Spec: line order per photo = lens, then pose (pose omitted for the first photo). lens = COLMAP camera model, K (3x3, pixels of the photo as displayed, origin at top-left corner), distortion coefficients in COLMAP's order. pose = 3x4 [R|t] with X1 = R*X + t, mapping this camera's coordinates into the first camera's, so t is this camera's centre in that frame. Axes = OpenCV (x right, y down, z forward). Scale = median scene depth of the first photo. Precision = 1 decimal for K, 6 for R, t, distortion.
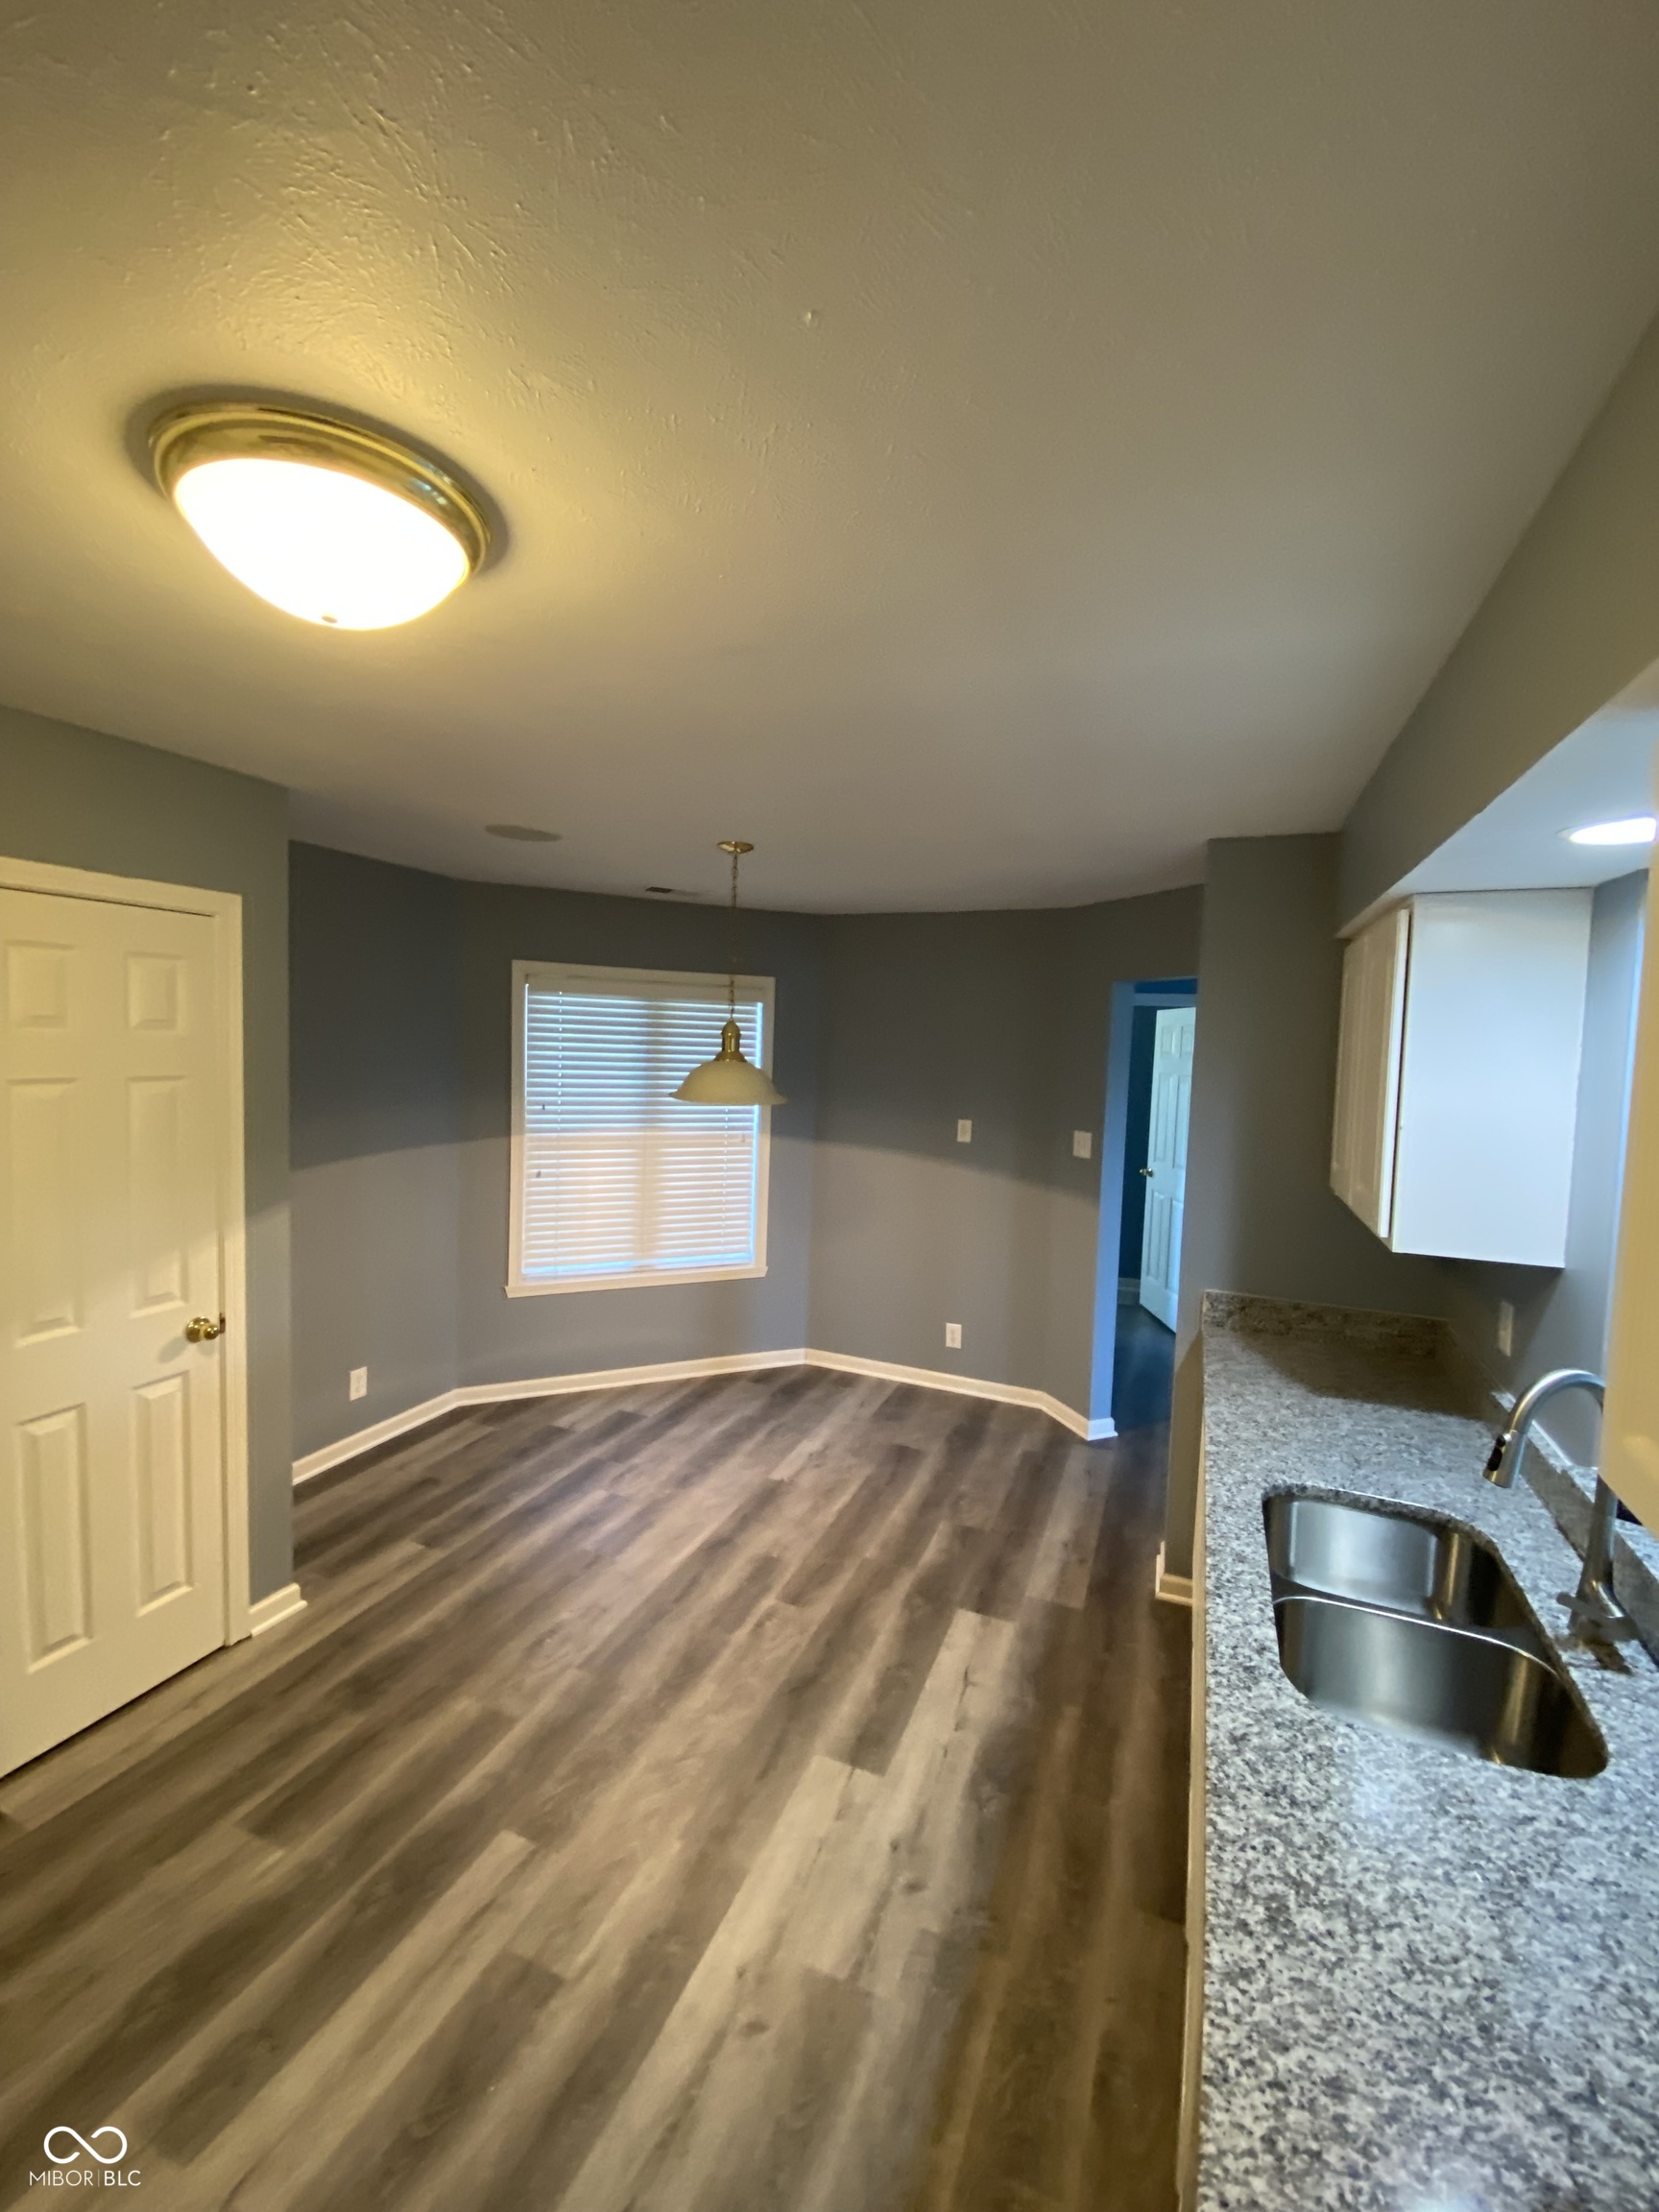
lens RADIAL K [[889.2, 0, 823.8], [0, 889.2, 1100.5], [0, 0, 1]] dist [-0.003421, -0.000453]
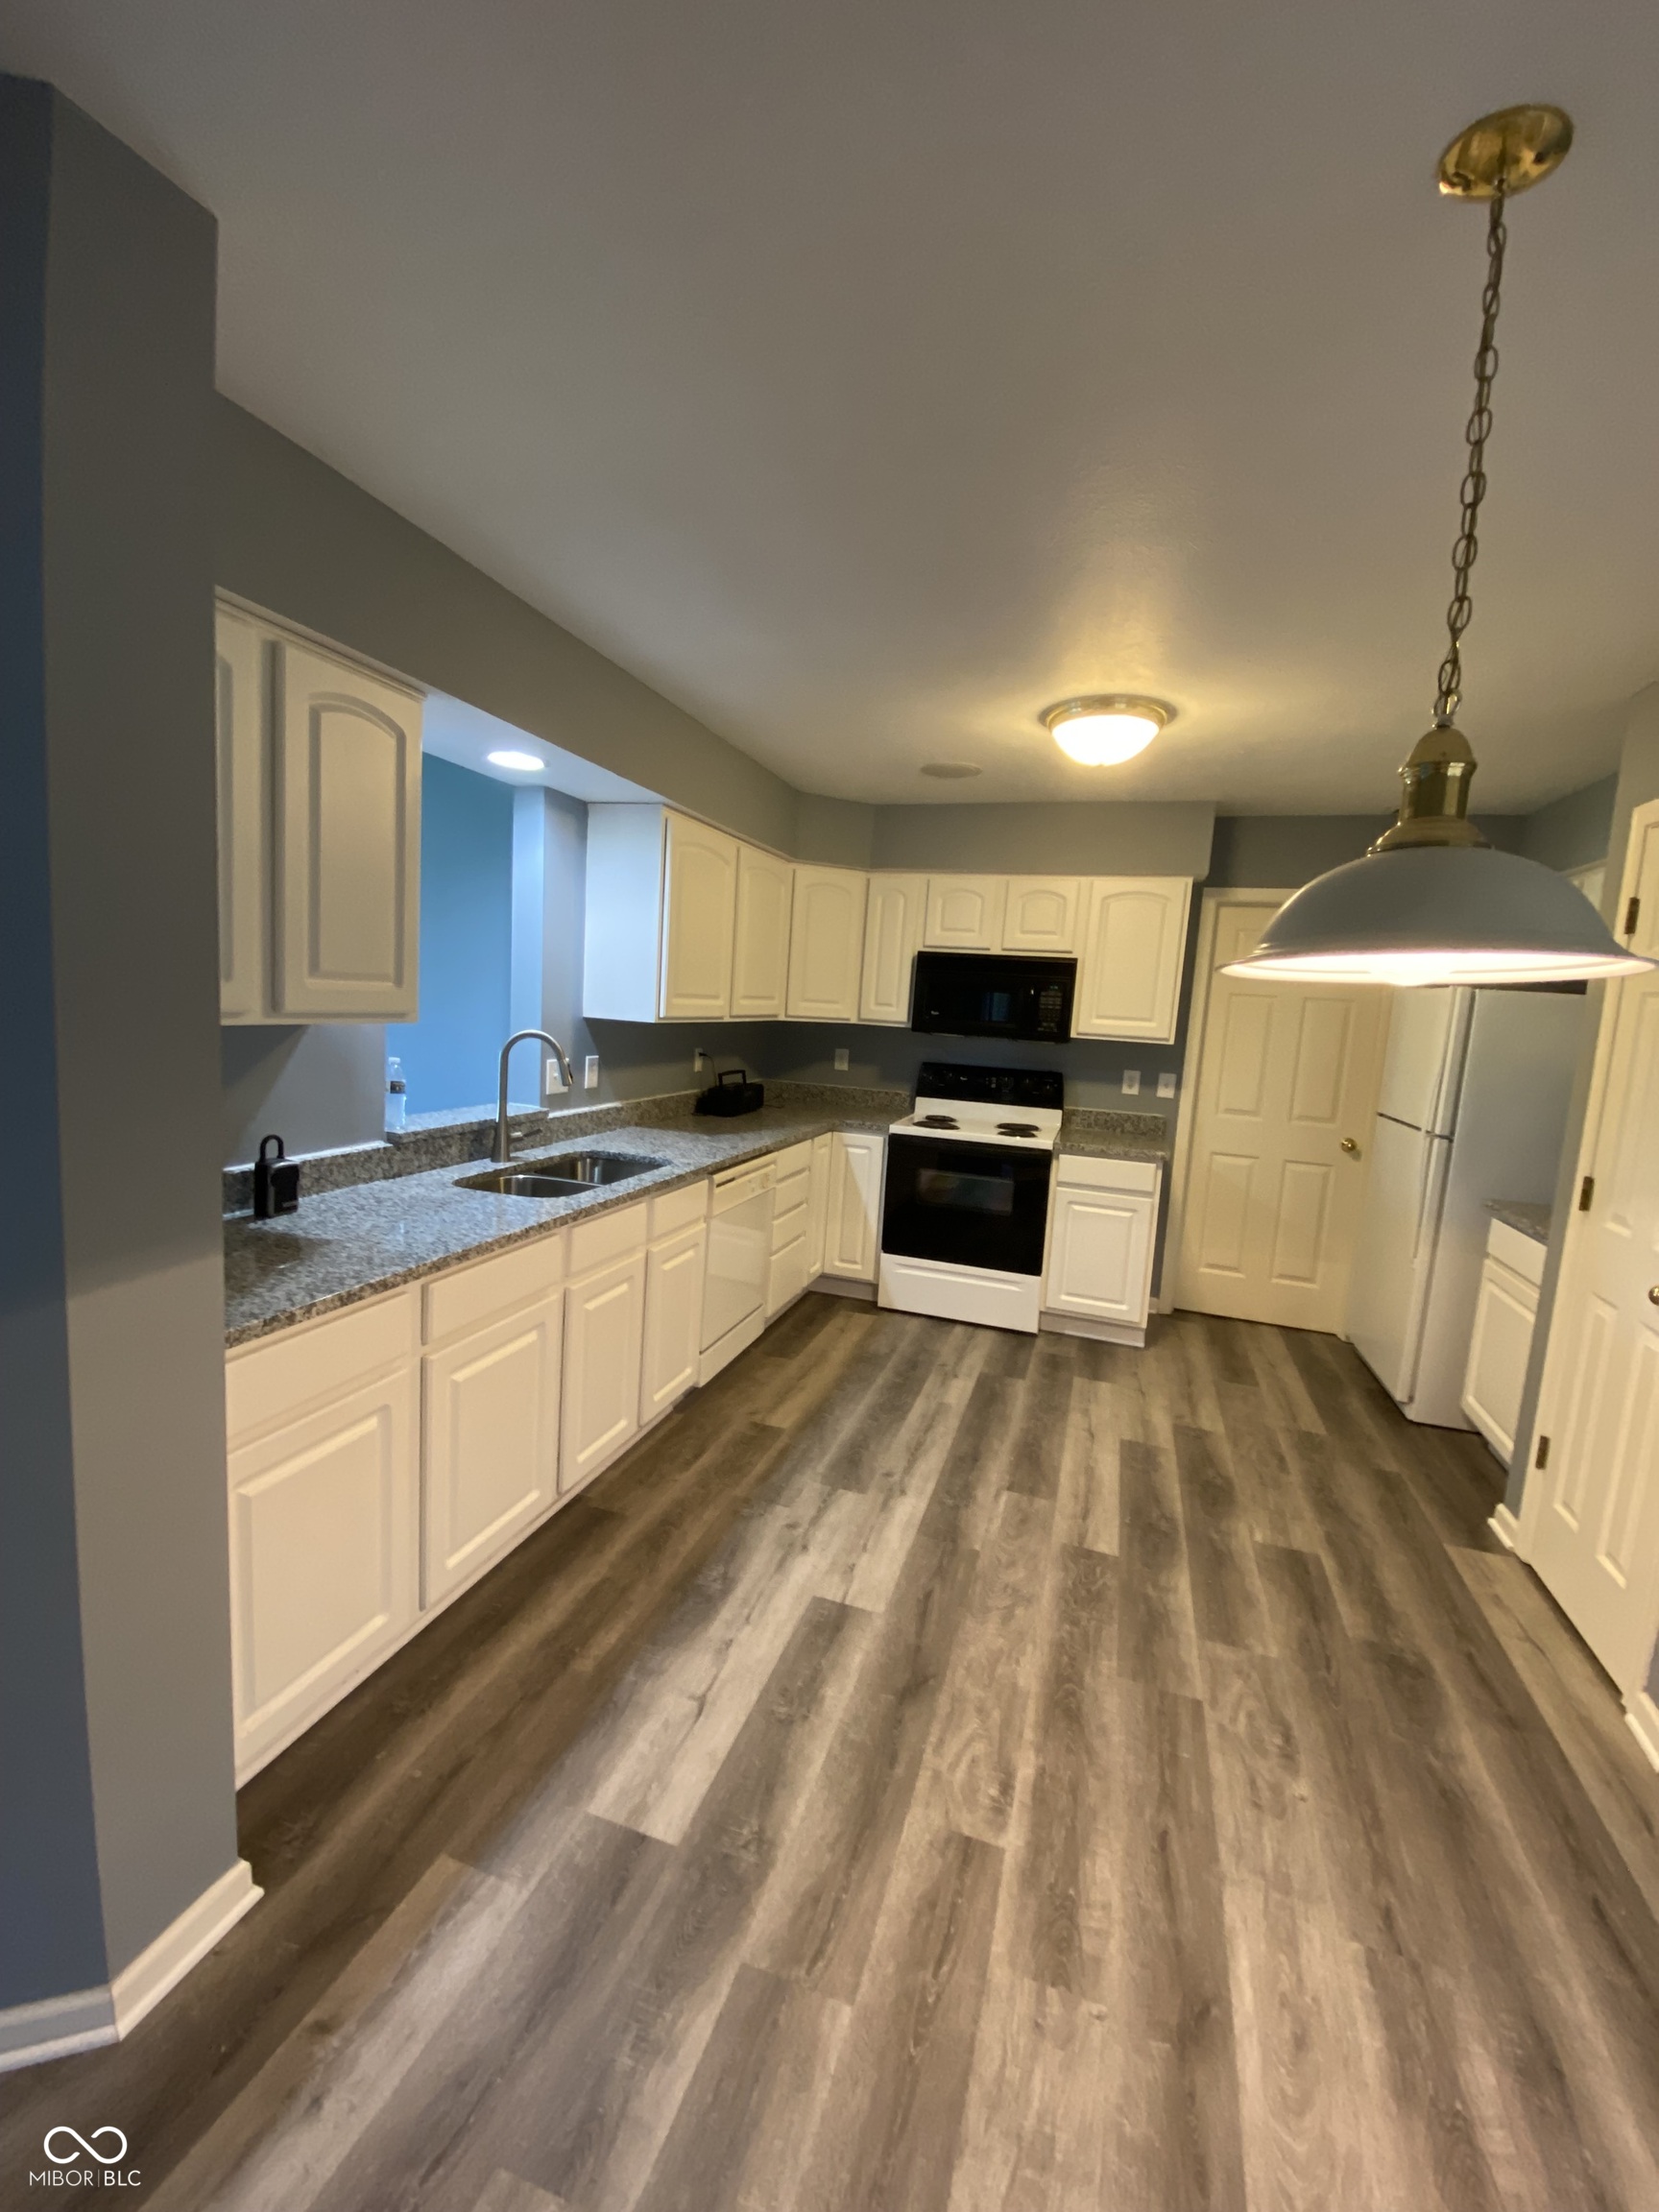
lens RADIAL K [[889.2, 0, 825.7], [0, 889.2, 1106.6], [0, 0, 1]] dist [-0.003421, -0.000453]
pose [[-0.992783, -0.084927, -0.084666, 0.182217], [-0.099821, 0.976508, 0.190964, 0.007030], [0.066459, 0.198037, -0.977939, 1.827971]]
